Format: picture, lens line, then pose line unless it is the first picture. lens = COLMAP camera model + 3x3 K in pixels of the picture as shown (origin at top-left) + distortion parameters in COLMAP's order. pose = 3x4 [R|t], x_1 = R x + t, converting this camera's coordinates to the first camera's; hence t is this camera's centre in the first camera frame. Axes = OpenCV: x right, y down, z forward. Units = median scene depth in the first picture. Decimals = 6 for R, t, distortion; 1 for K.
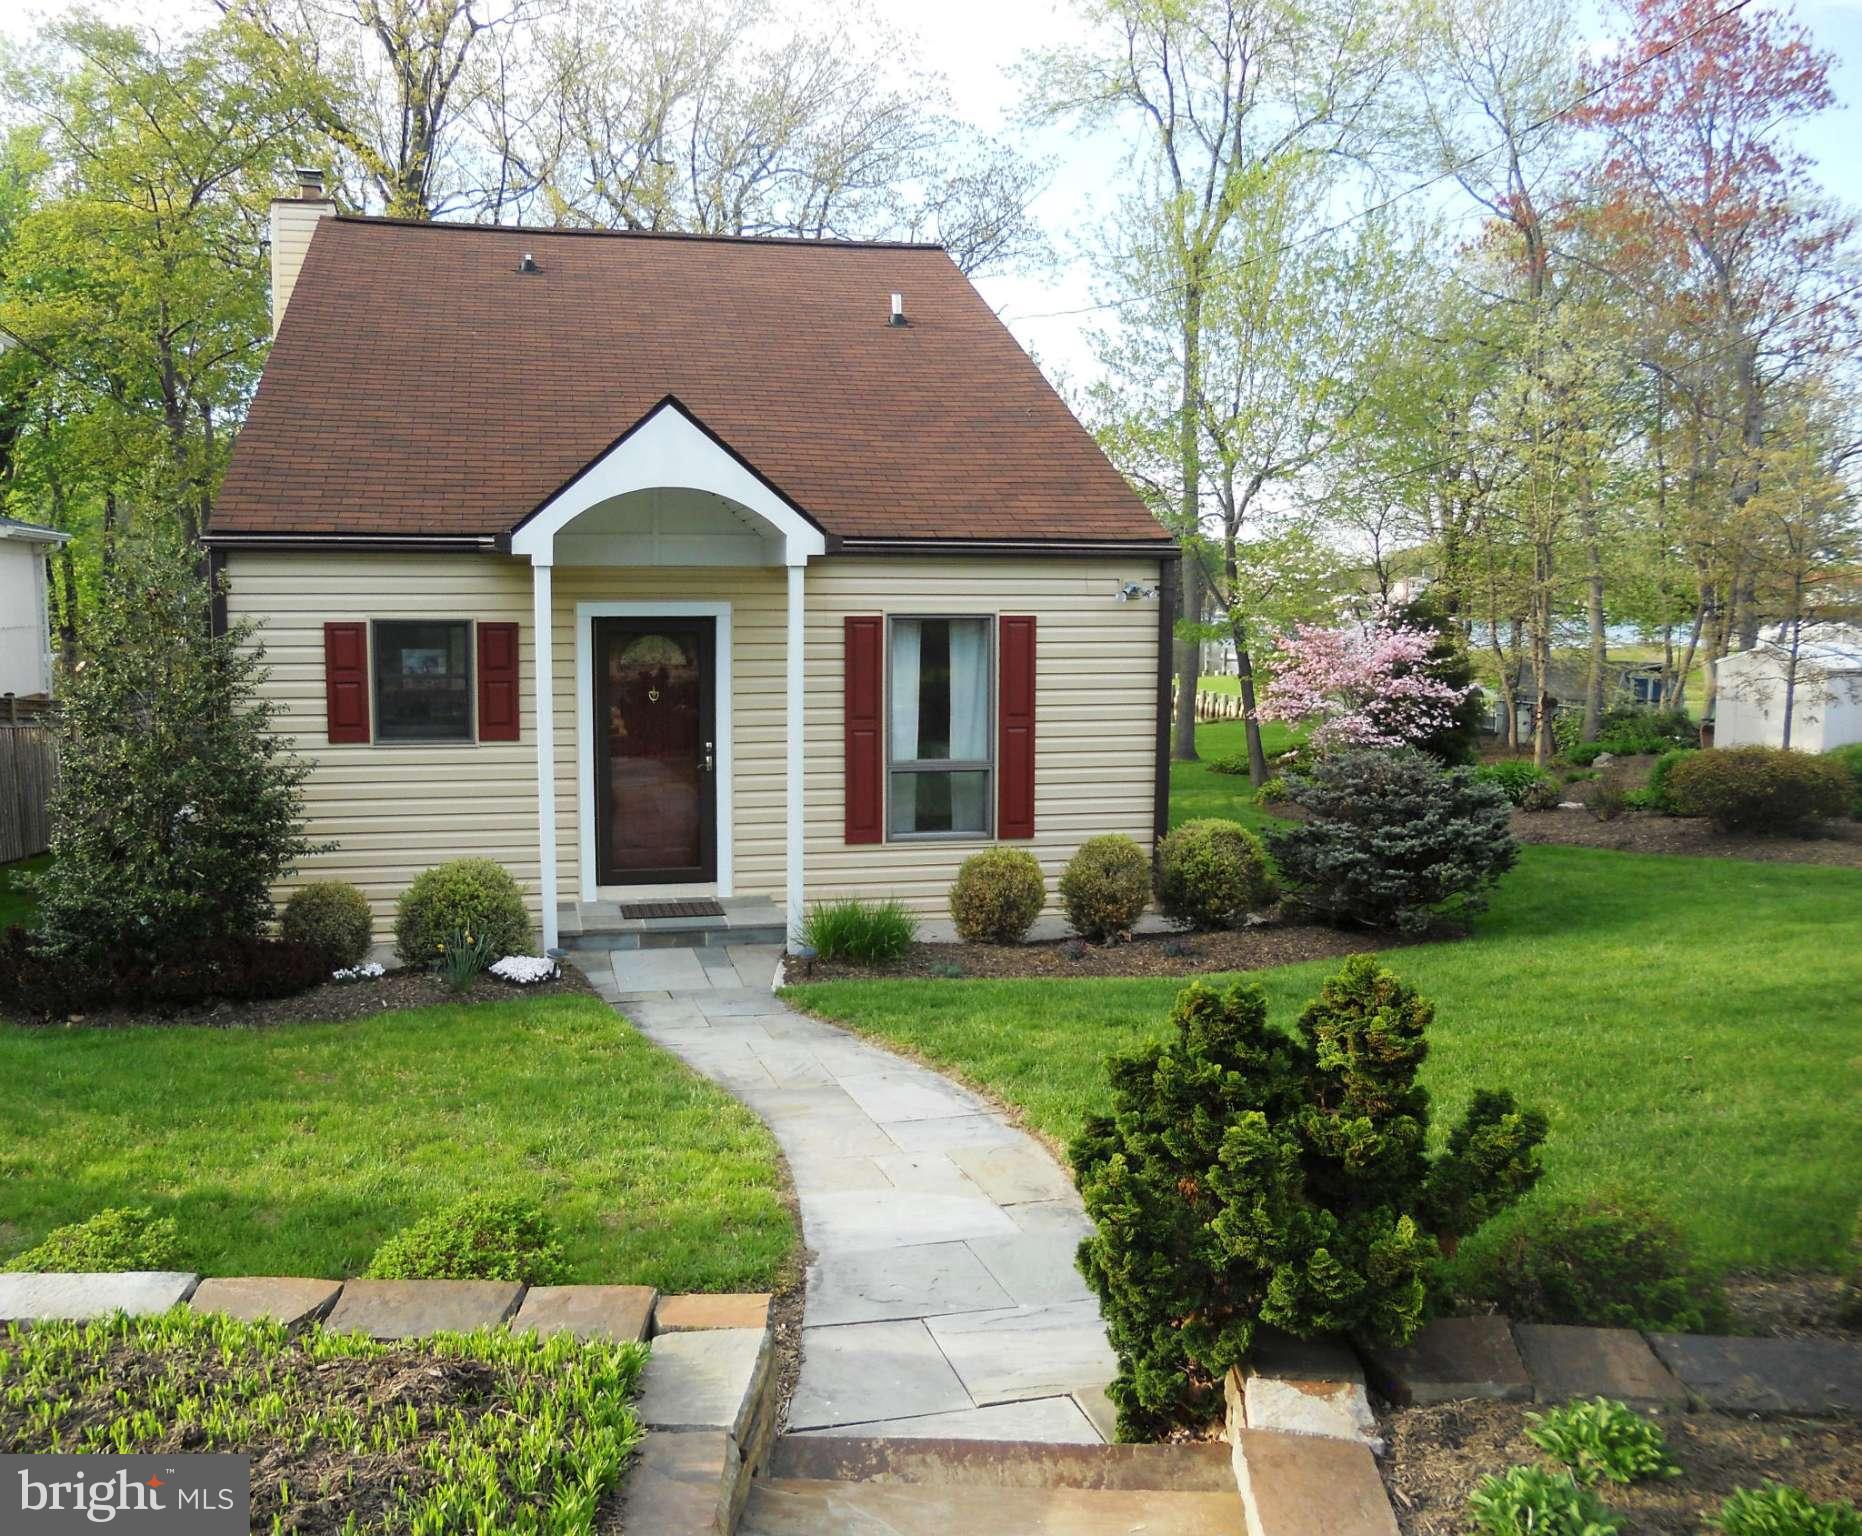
lens RADIAL K [[1497.3, 0, 930.1], [0, 1497.3, 766.8], [0, 0, 1]] dist [-0.031529, -0.020001]
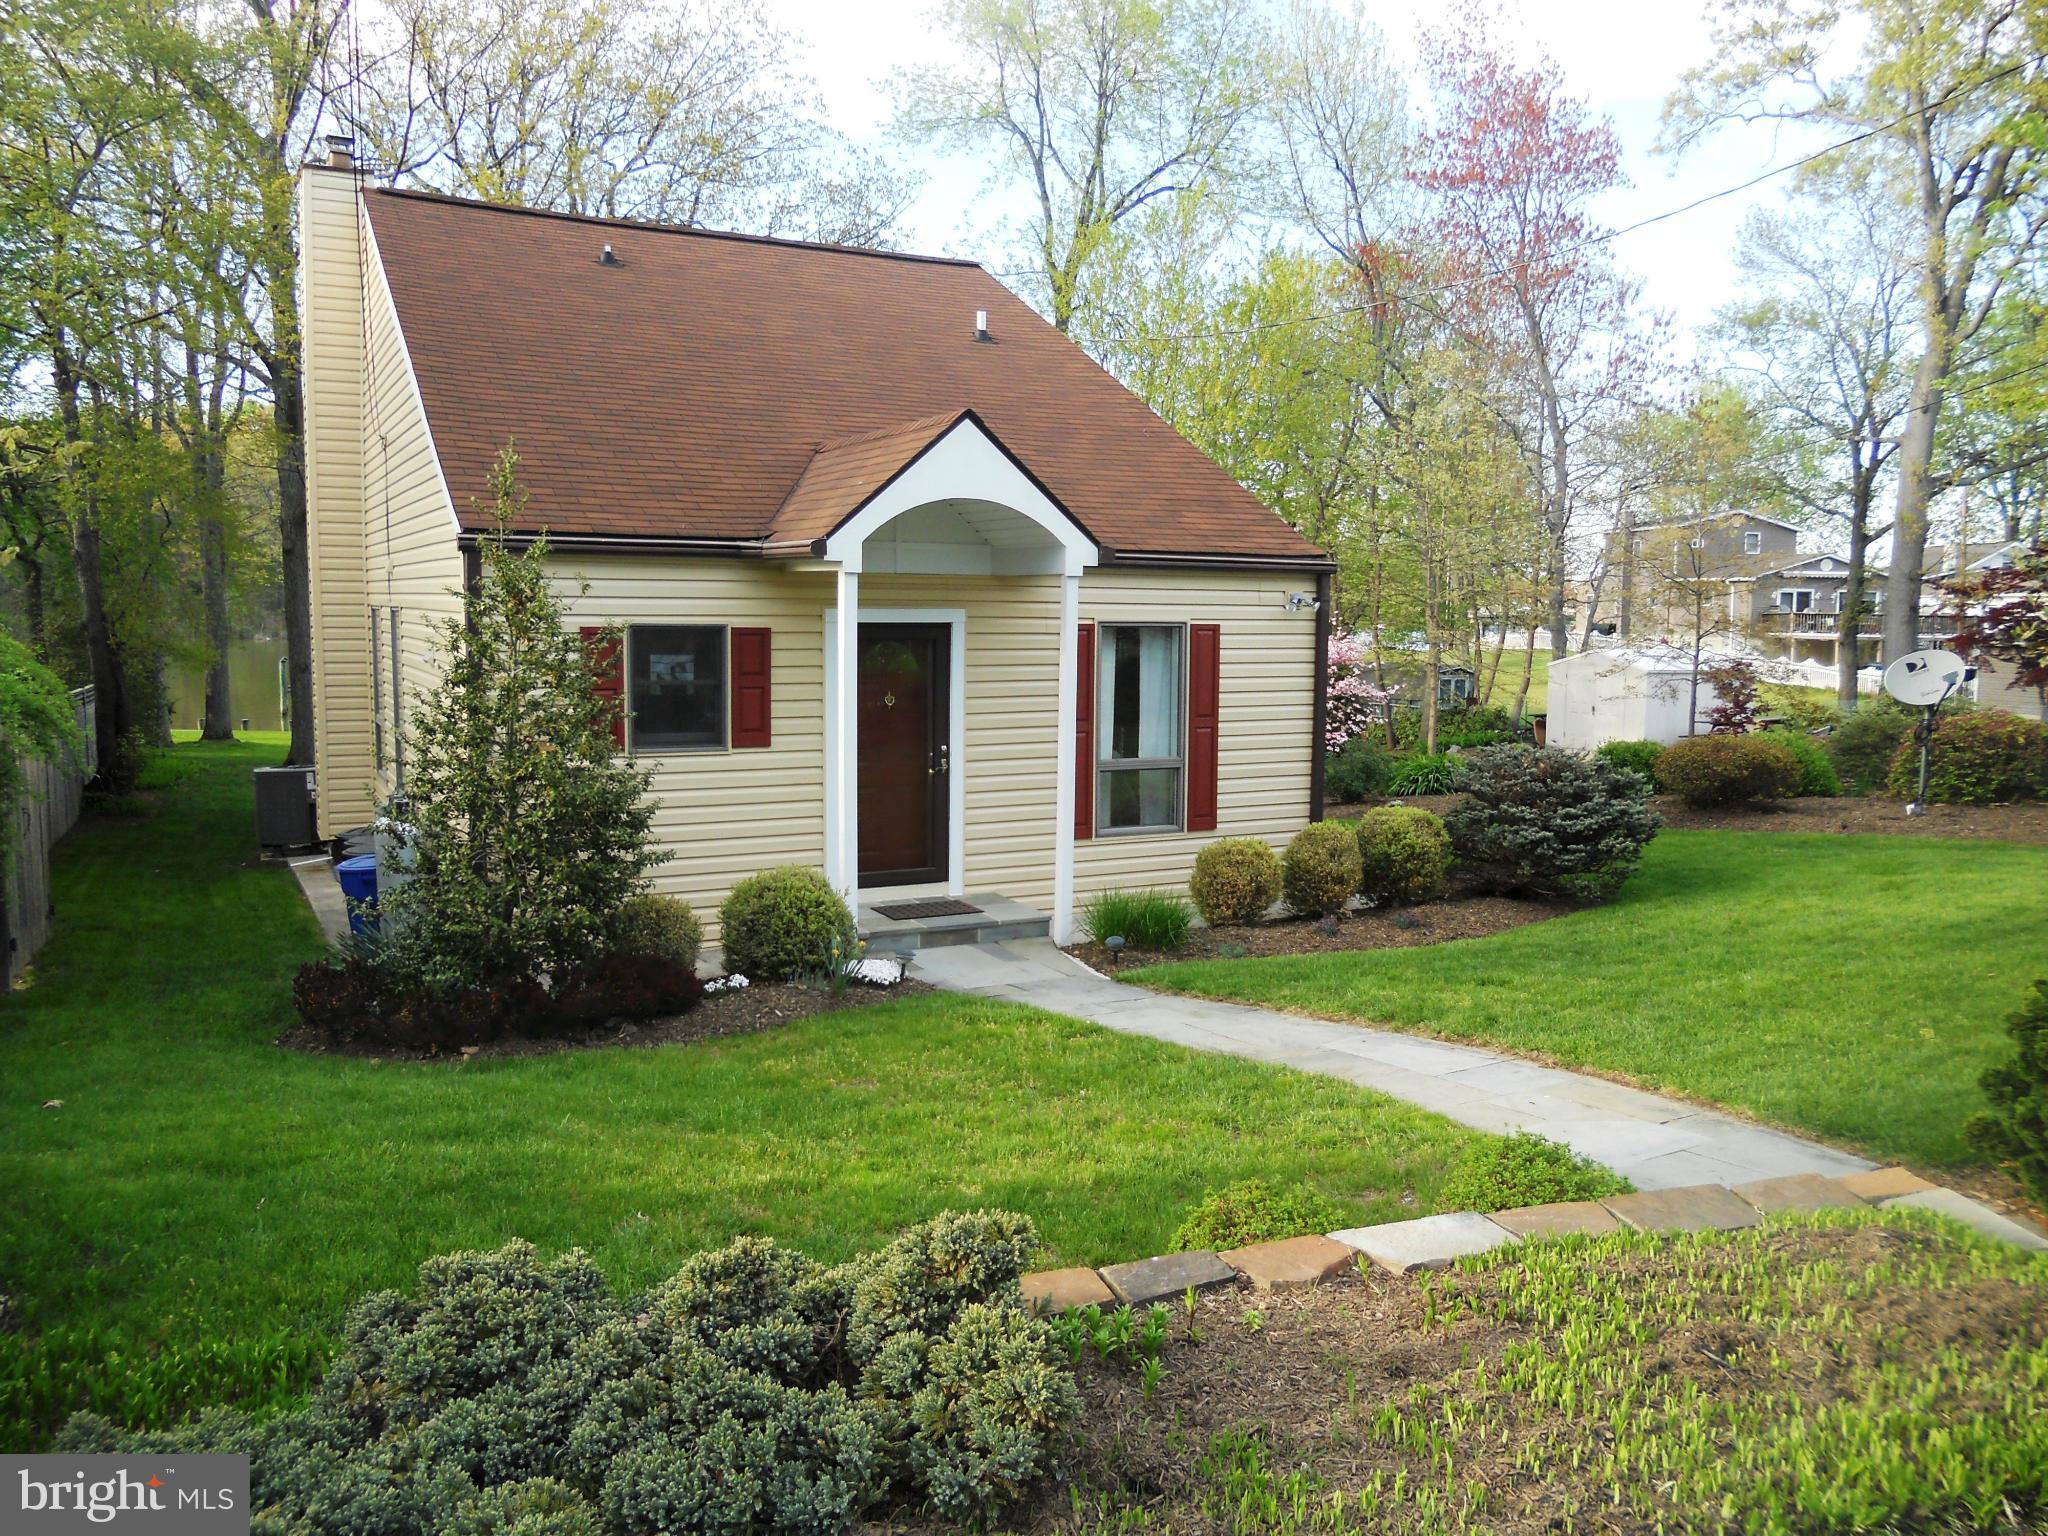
lens RADIAL K [[1498.9, 0, 1022.3], [0, 1498.9, 758.9], [0, 0, 1]] dist [-0.041598, 0.008315]
pose [[0.961092, -0.018434, 0.275613, -0.385467], [0.020122, 0.999792, -0.003296, -0.002764], [-0.275495, 0.008714, 0.961263, -0.002622]]
